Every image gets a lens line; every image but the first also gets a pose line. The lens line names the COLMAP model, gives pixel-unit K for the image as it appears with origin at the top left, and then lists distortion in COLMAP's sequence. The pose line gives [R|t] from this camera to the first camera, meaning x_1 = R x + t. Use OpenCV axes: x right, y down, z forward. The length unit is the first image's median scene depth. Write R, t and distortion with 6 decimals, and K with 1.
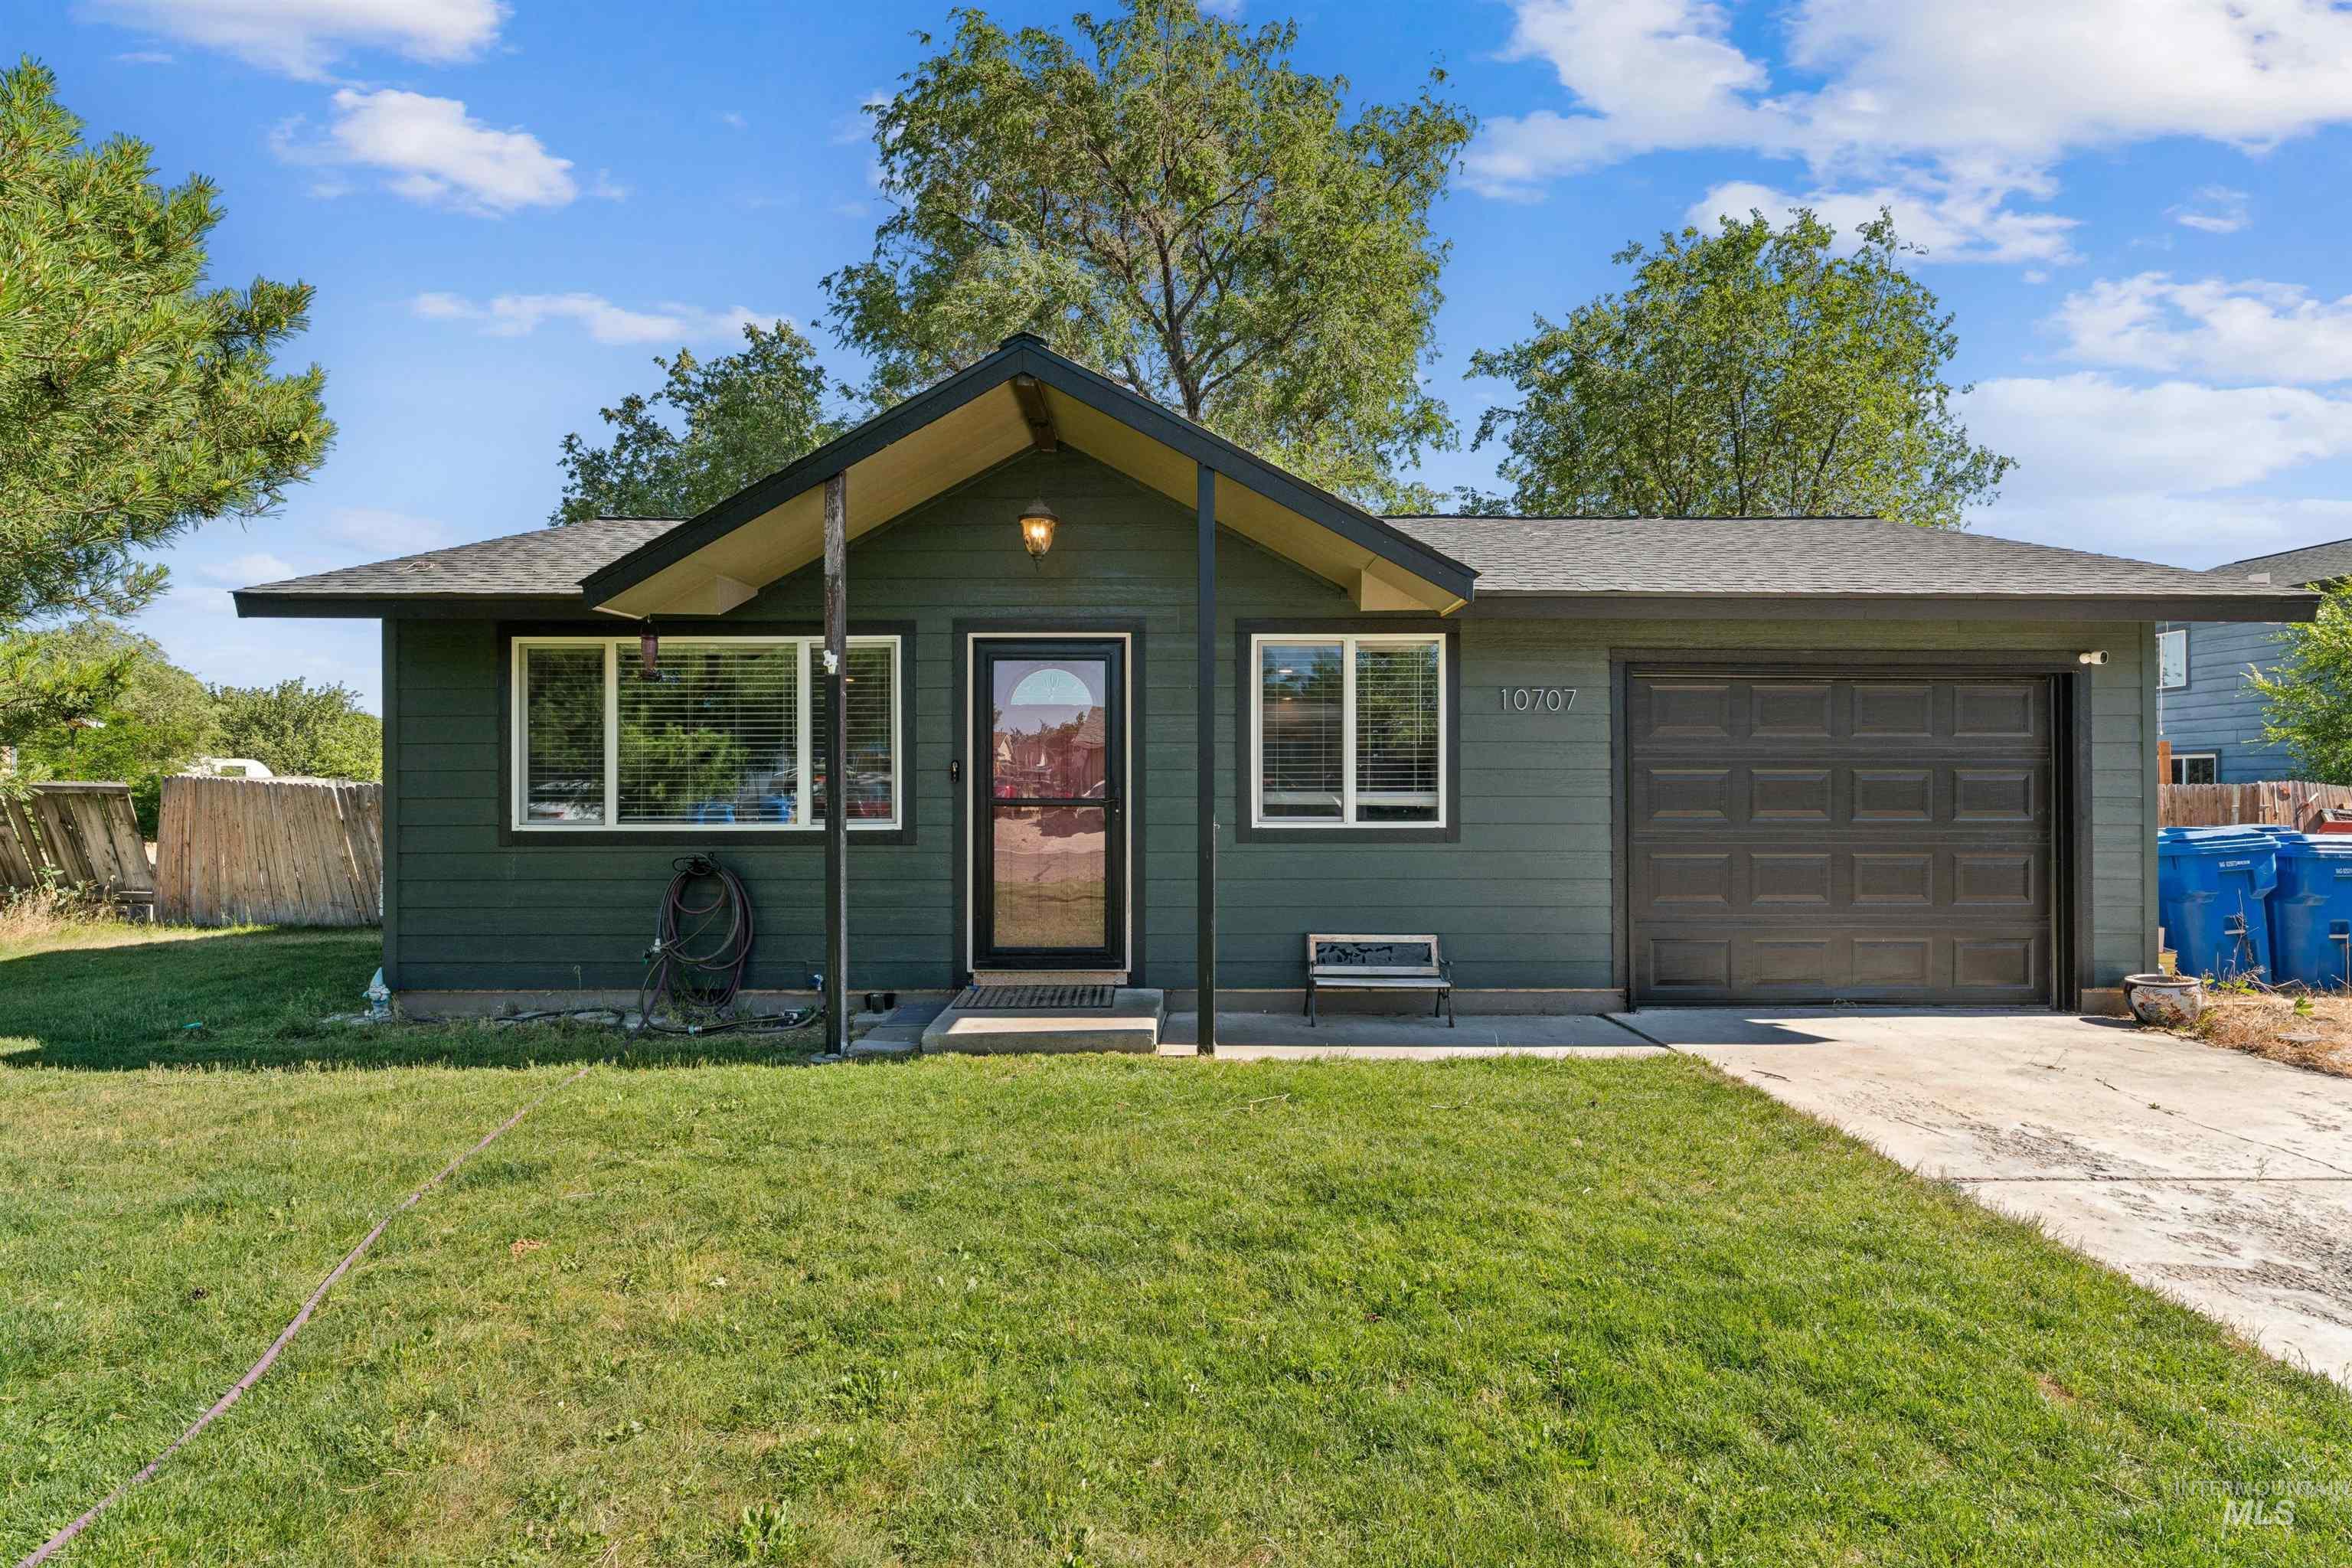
lens RADIAL K [[1144.3, 0, 1178.9], [0, 1144.3, 786.0], [0, 0, 1]] dist [-0.011865, 0.002696]
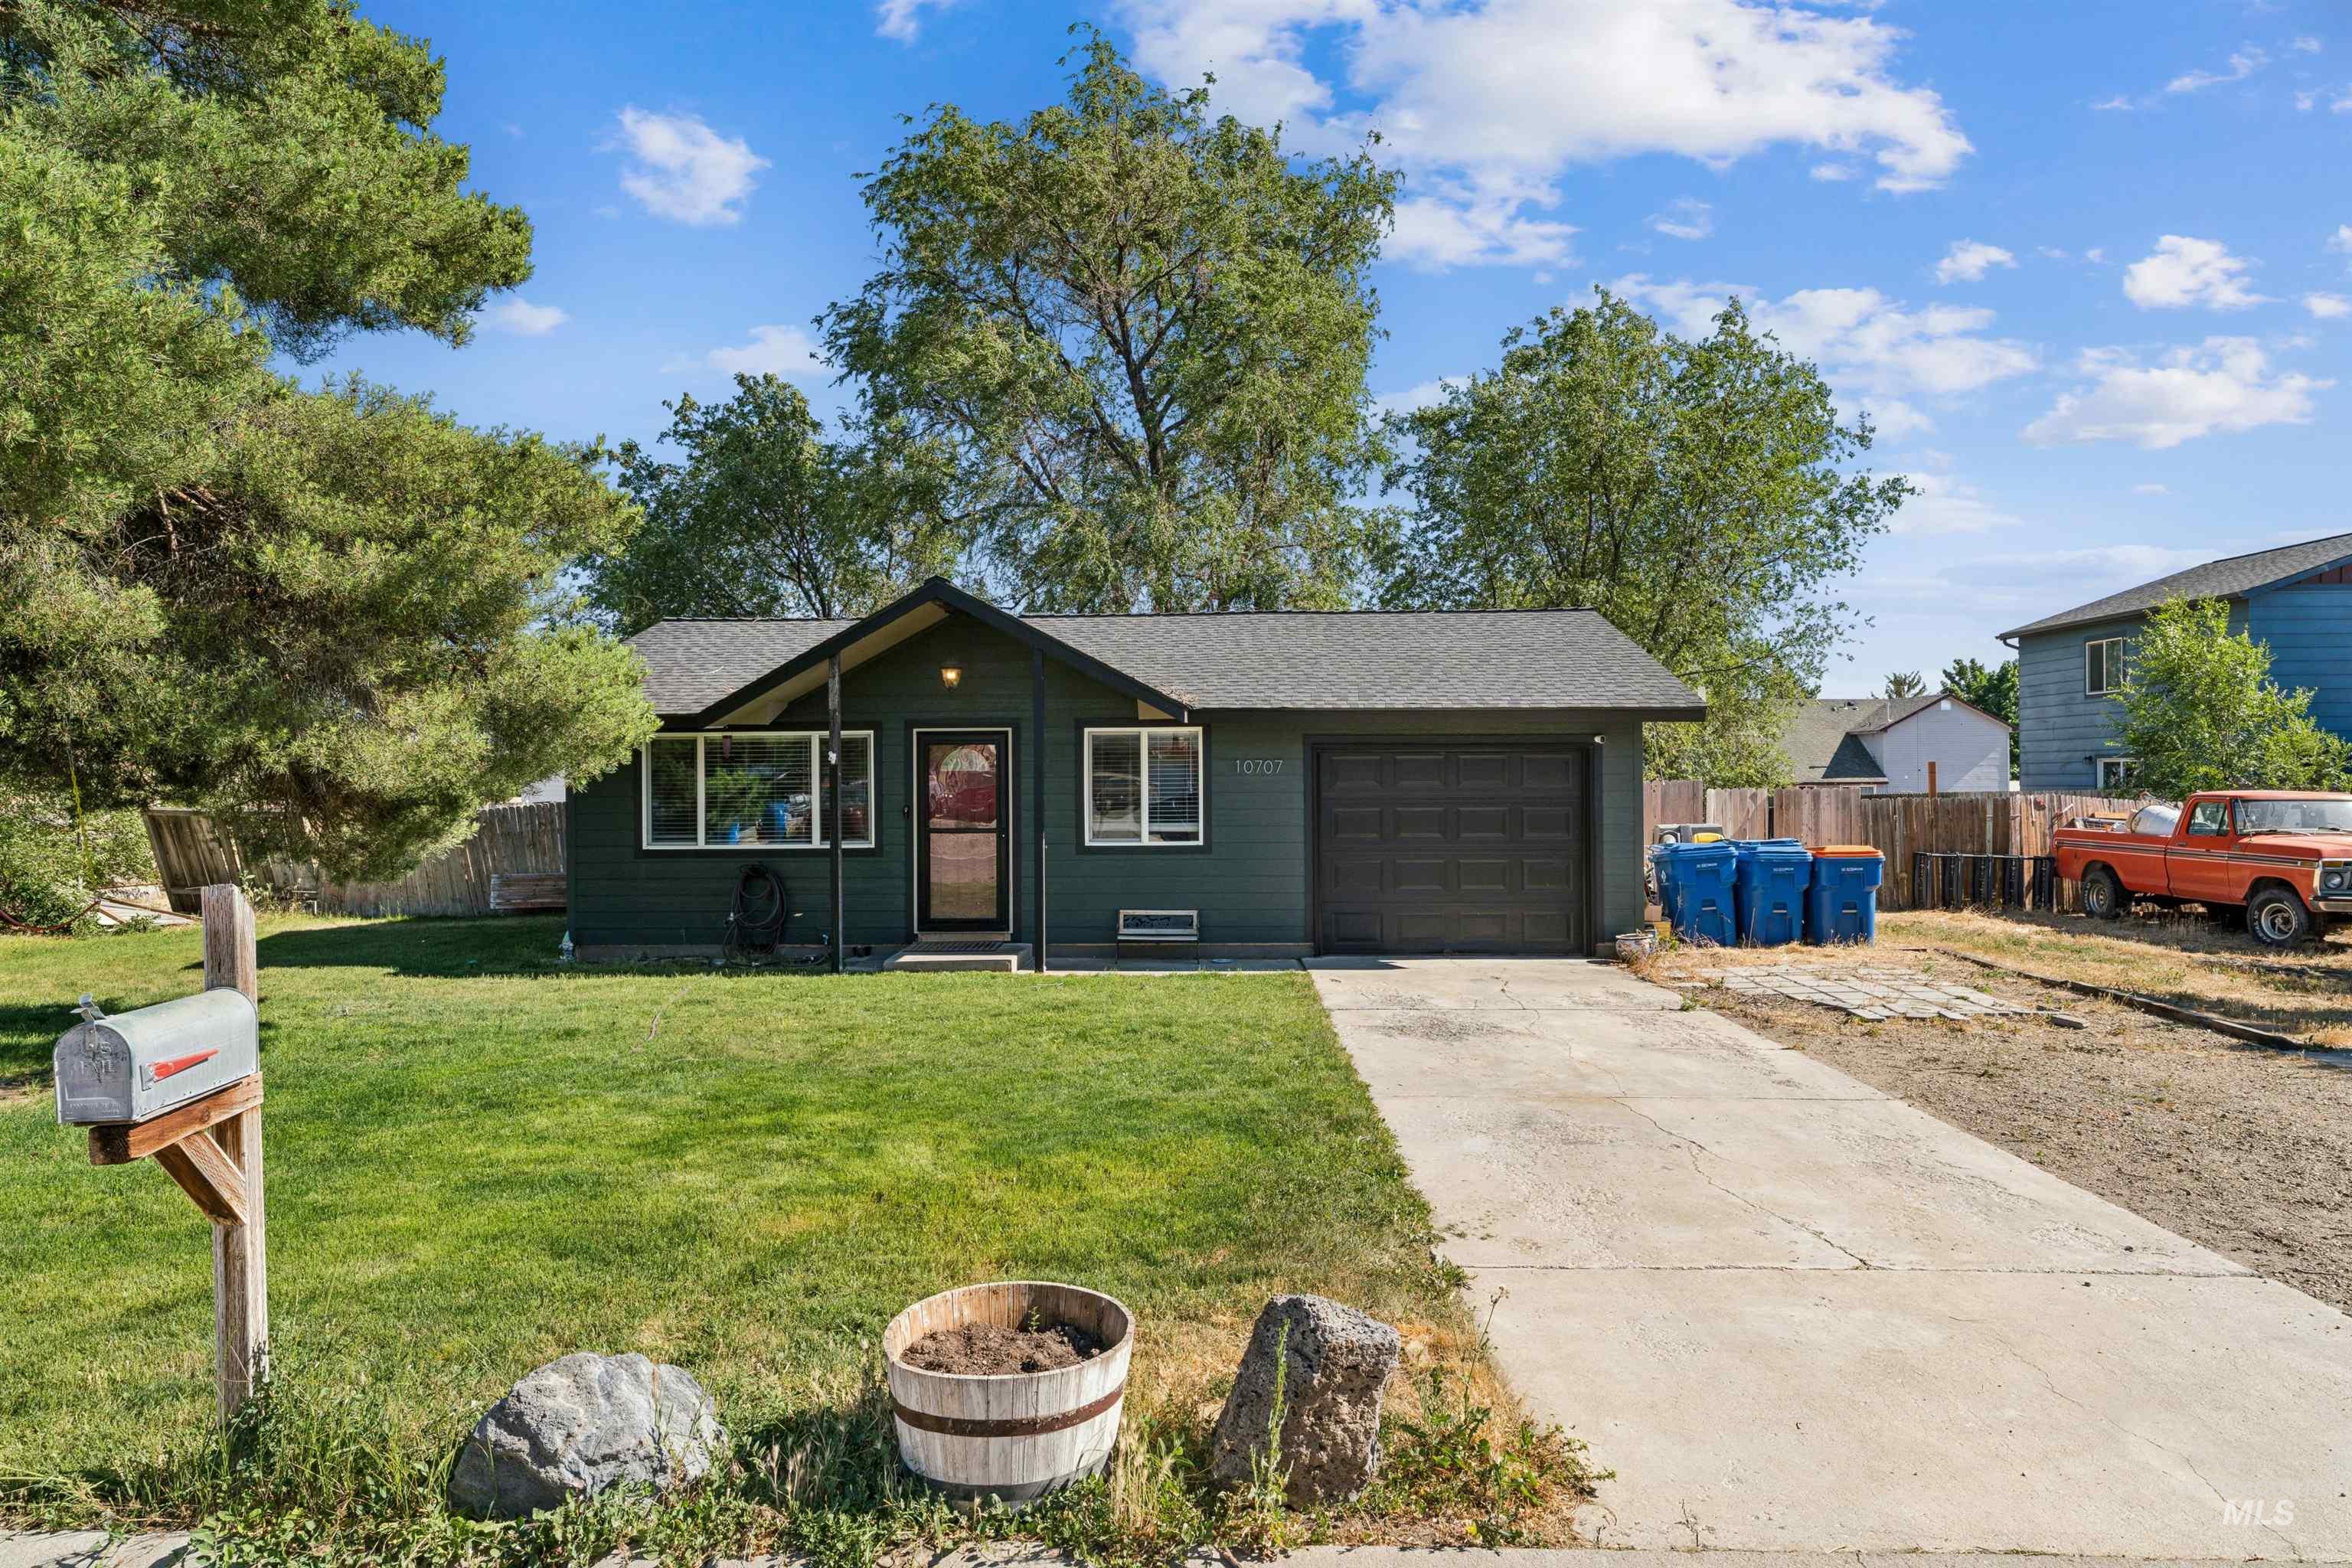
lens RADIAL K [[1427.6, 0, 1189.9], [0, 1427.6, 769.2], [0, 0, 1]] dist [-0.000858, -0.003873]
pose [[0.998980, -0.006399, -0.044709, 0.307073], [0.006441, 0.999979, 0.000803, -0.073814], [0.044703, -0.001090, 0.999000, -1.046318]]
